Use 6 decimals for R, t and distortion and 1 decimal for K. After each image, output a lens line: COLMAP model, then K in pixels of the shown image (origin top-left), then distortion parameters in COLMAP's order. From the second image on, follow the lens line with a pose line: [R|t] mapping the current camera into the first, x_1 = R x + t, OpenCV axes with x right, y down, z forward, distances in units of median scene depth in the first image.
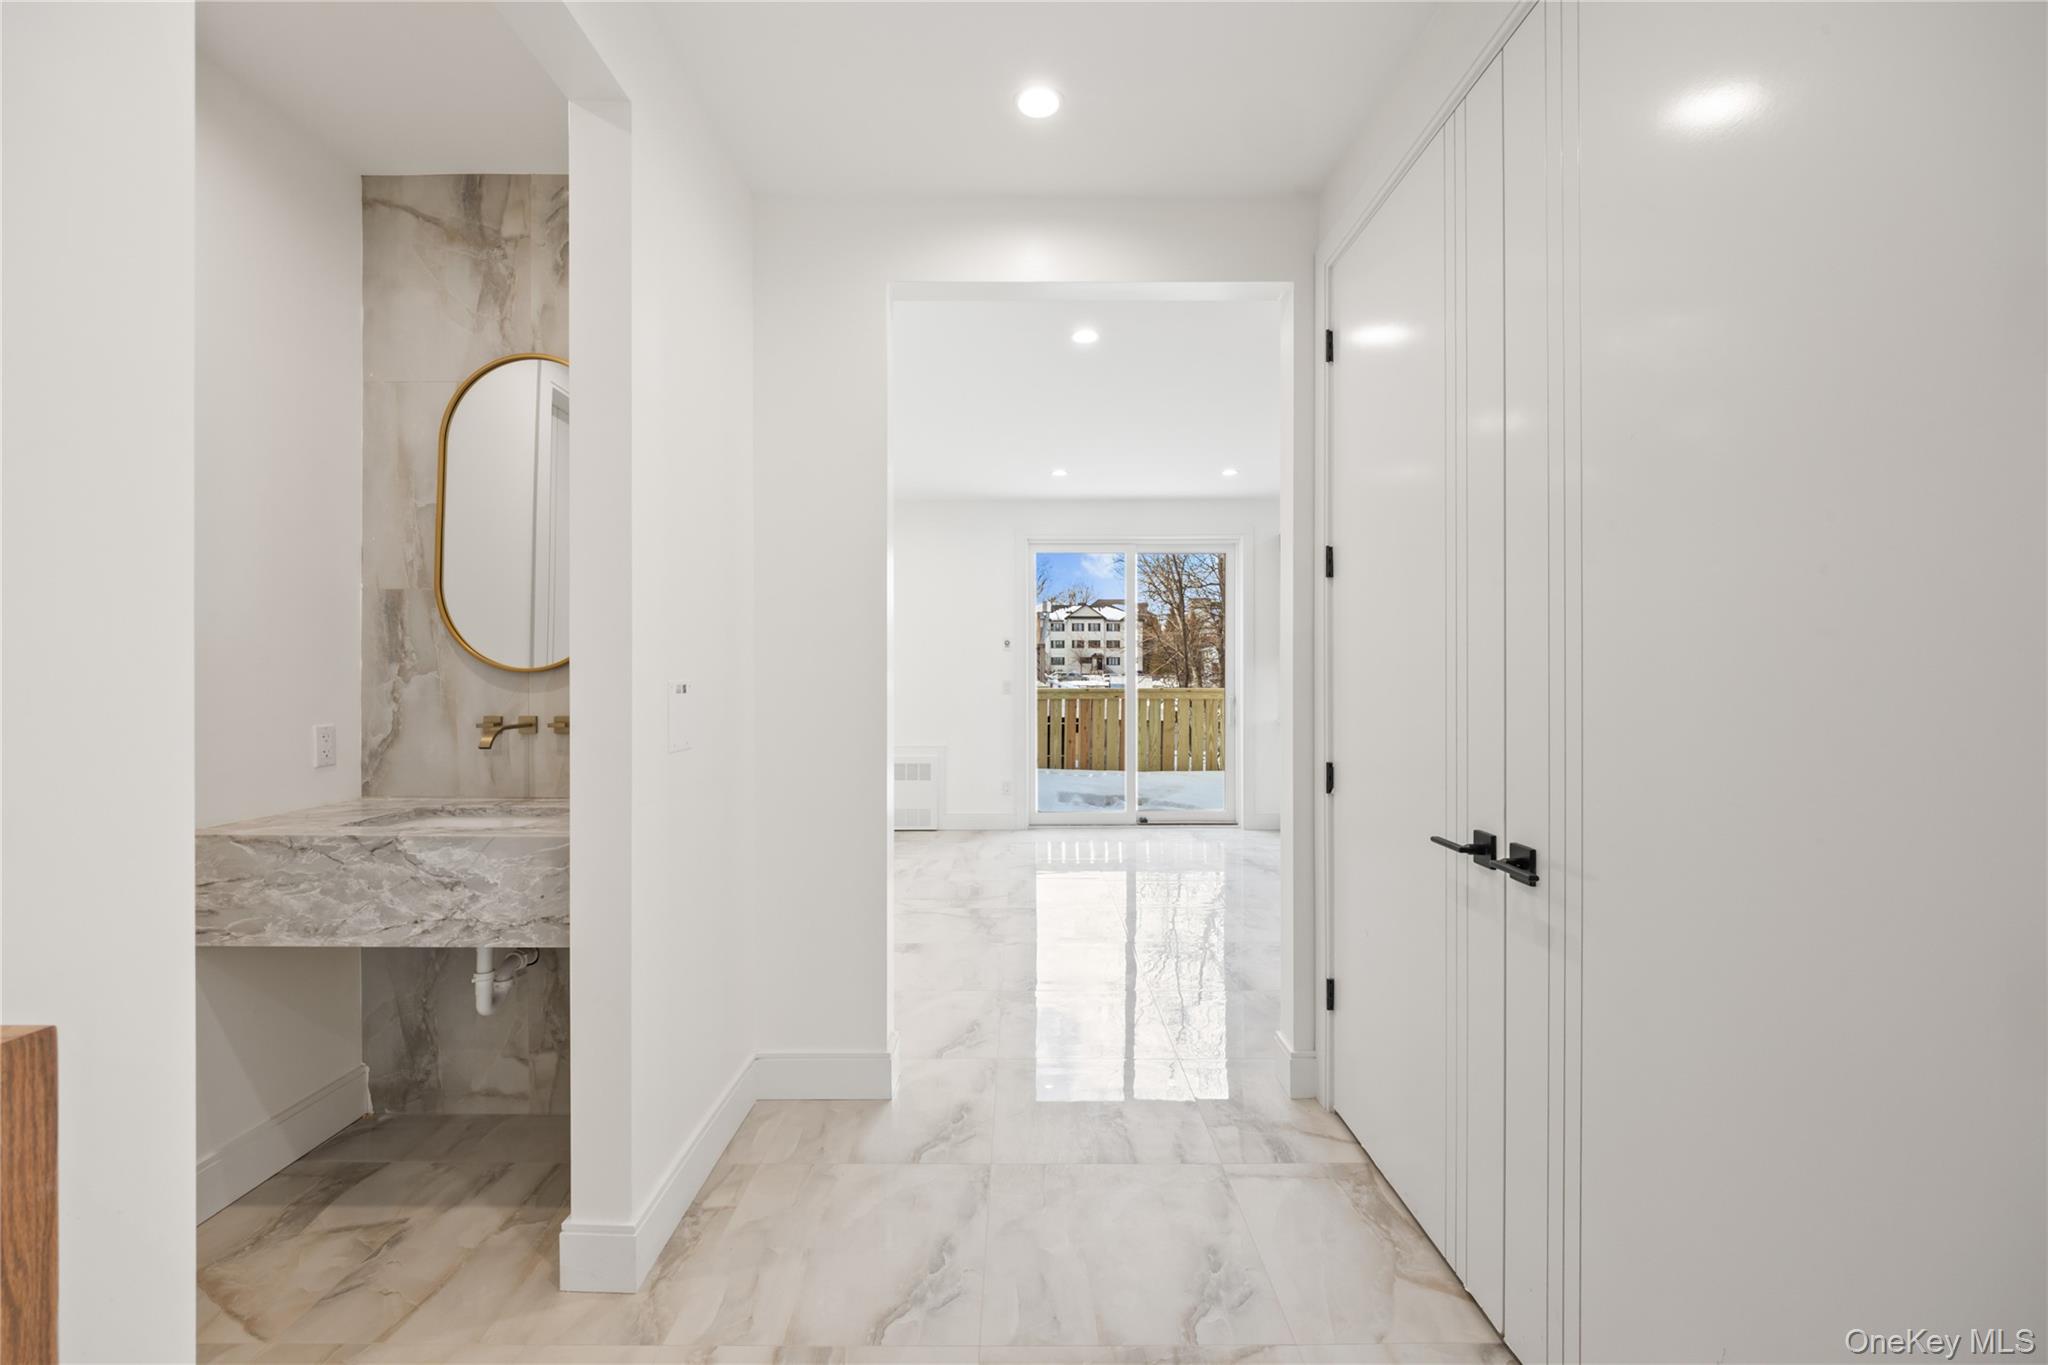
lens RADIAL K [[873.3, 0, 1024.0], [0, 873.3, 682.5], [0, 0, 1]] dist [-0.009625, -0.000049]
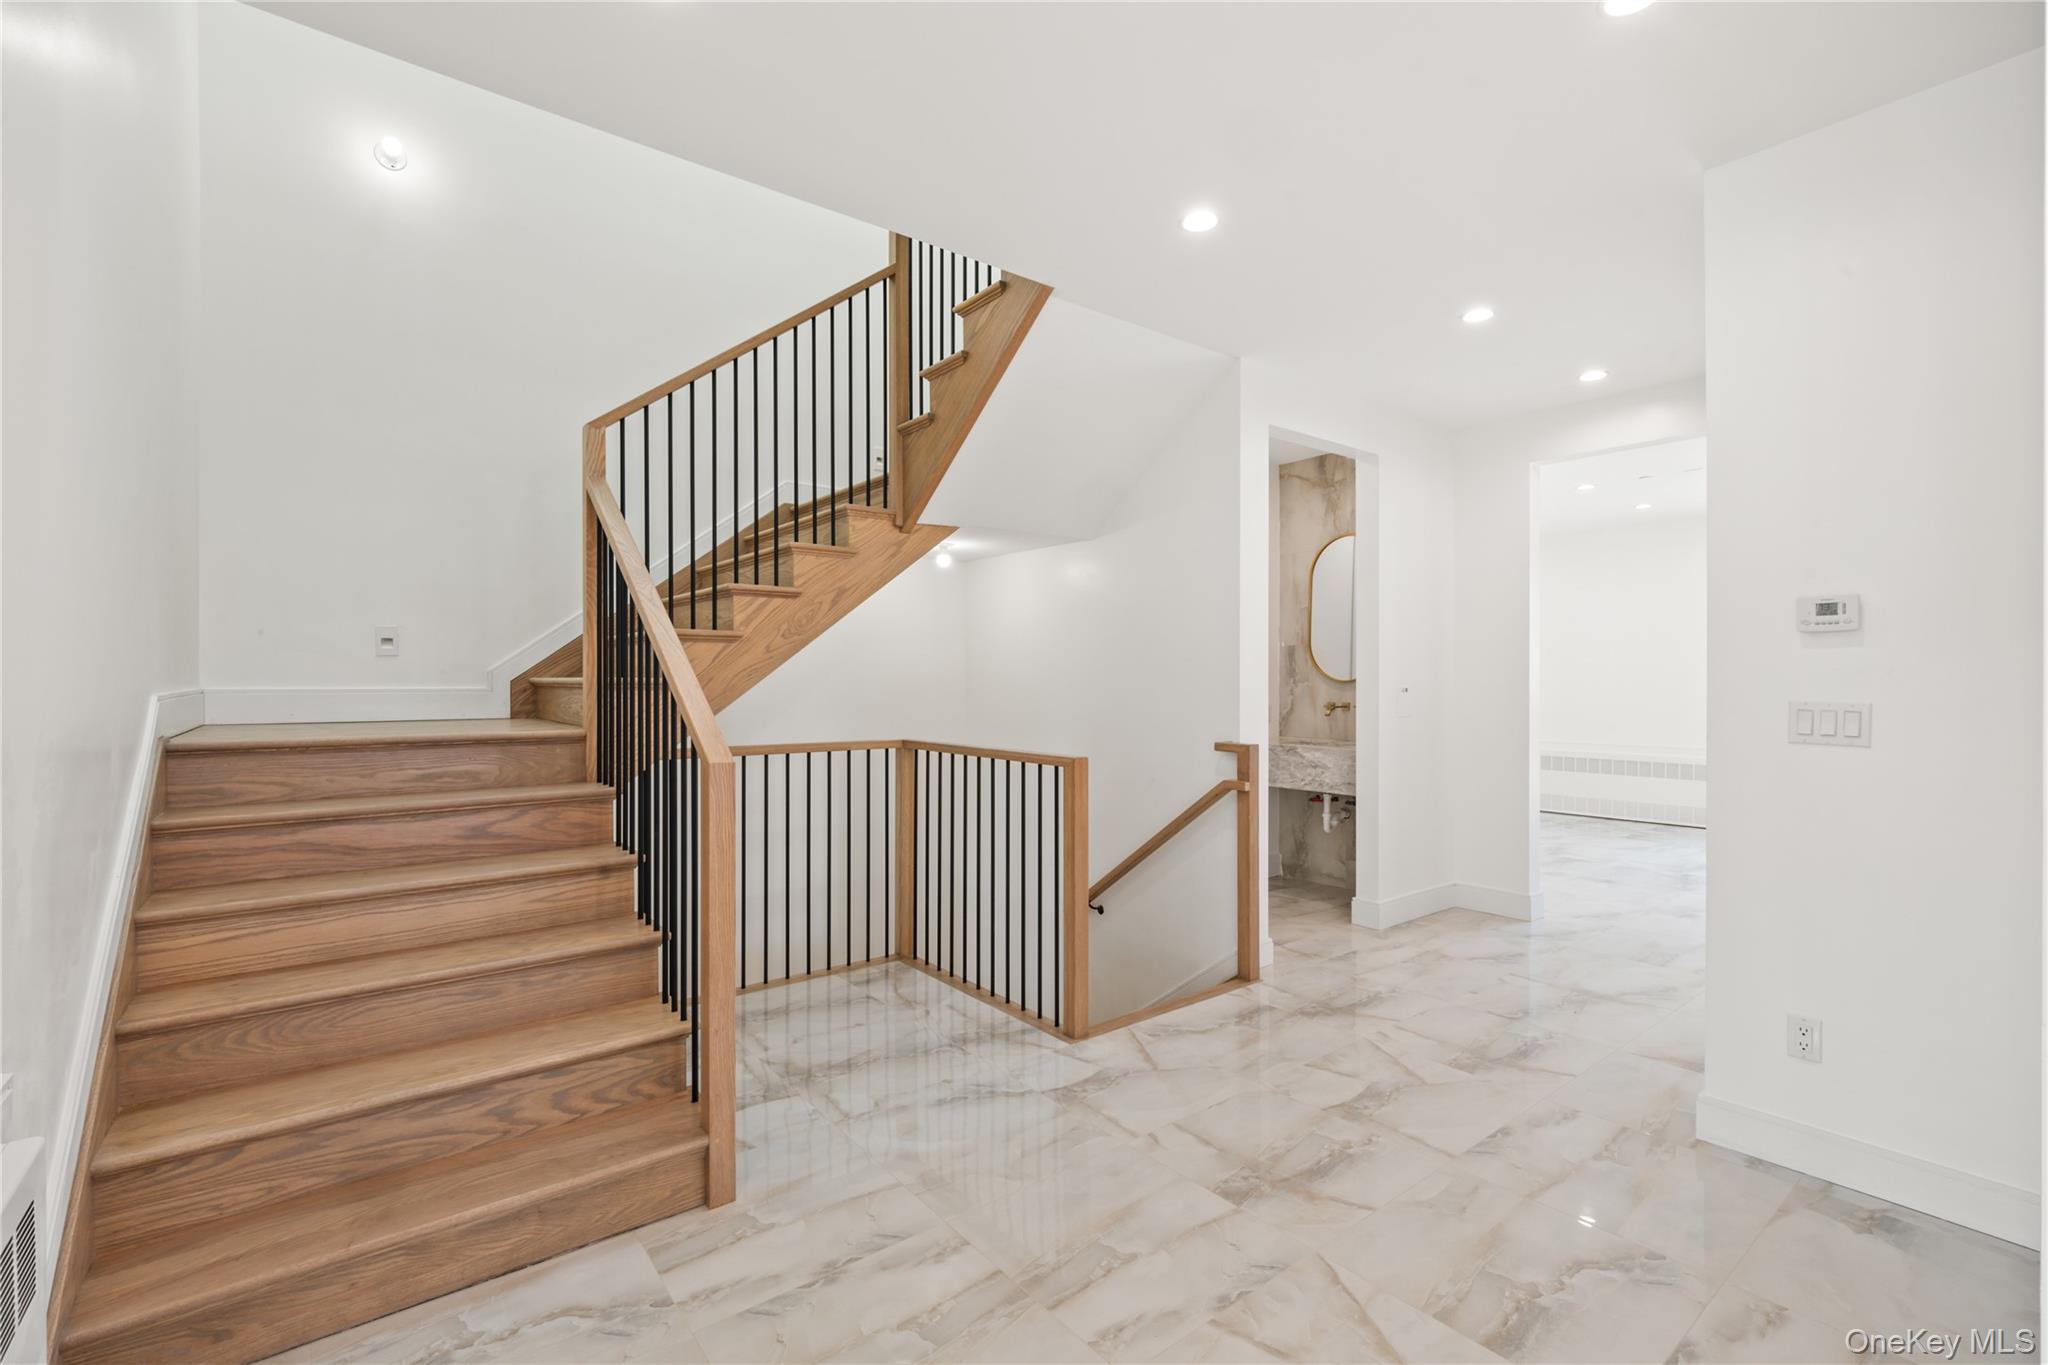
lens RADIAL K [[899.3, 0, 1024.0], [0, 899.3, 682.5], [0, 0, 1]] dist [0.002315, -0.000469]
pose [[0.630984, 0.000376, -0.775795, 0.664714], [-0.001972, 0.999997, -0.001119, -0.006738], [0.775793, 0.002236, 0.630983, -1.037778]]
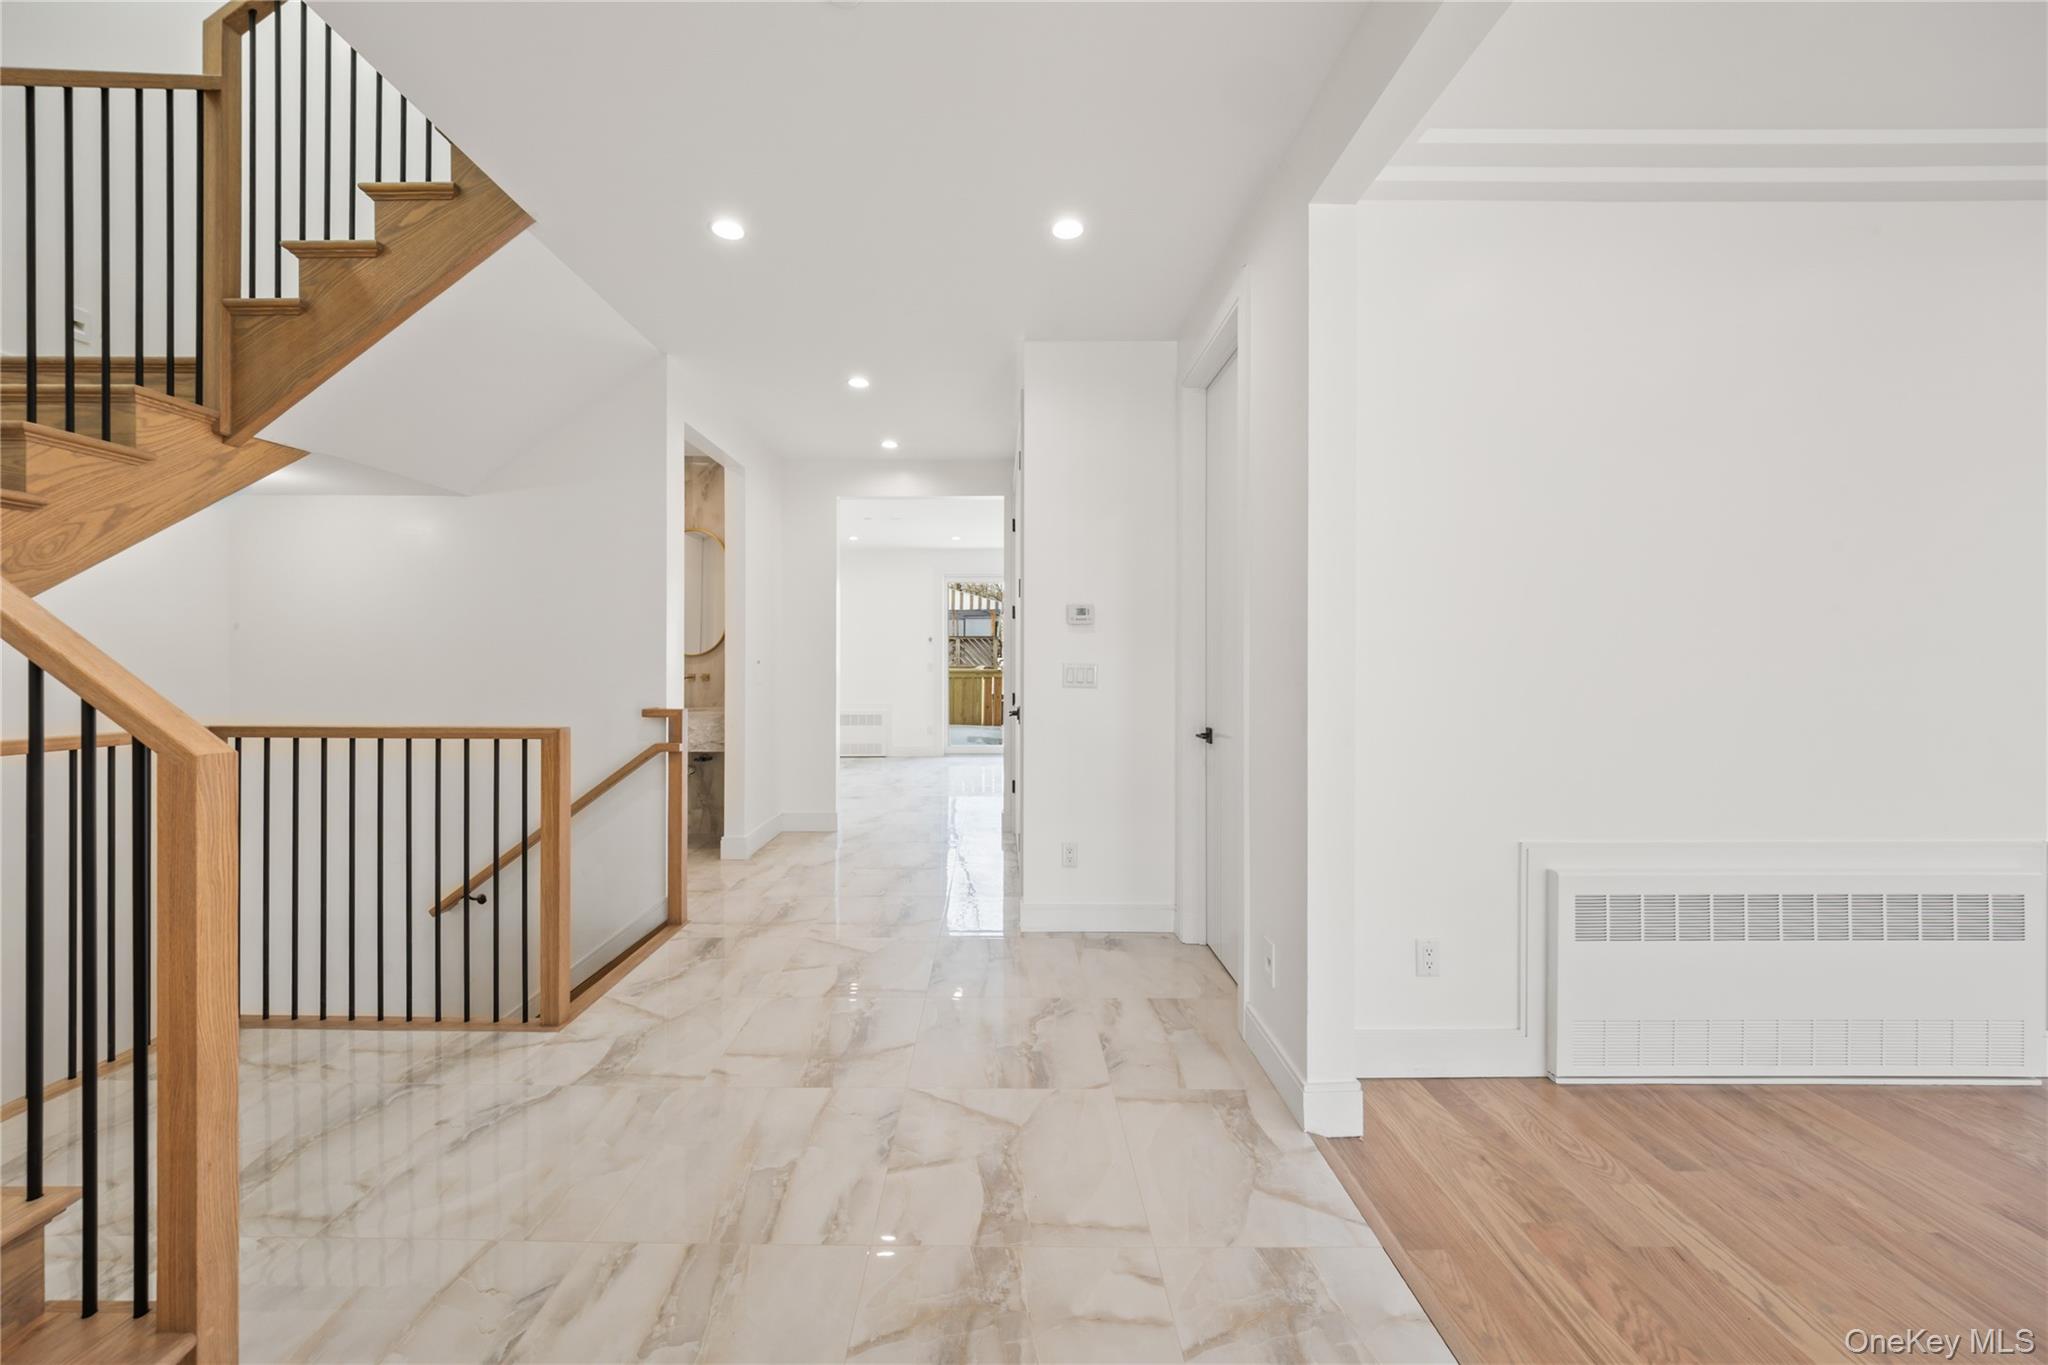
lens RADIAL K [[756.6, 0, 1004.0], [0, 756.6, 663.6], [0, 0, 1]] dist [-0.001547, -0.000106]
pose [[0.999883, 0.000848, 0.015290, 0.299872], [-0.000793, 0.999993, -0.003565, 0.015772], [-0.015293, 0.003553, 0.999877, -1.201095]]
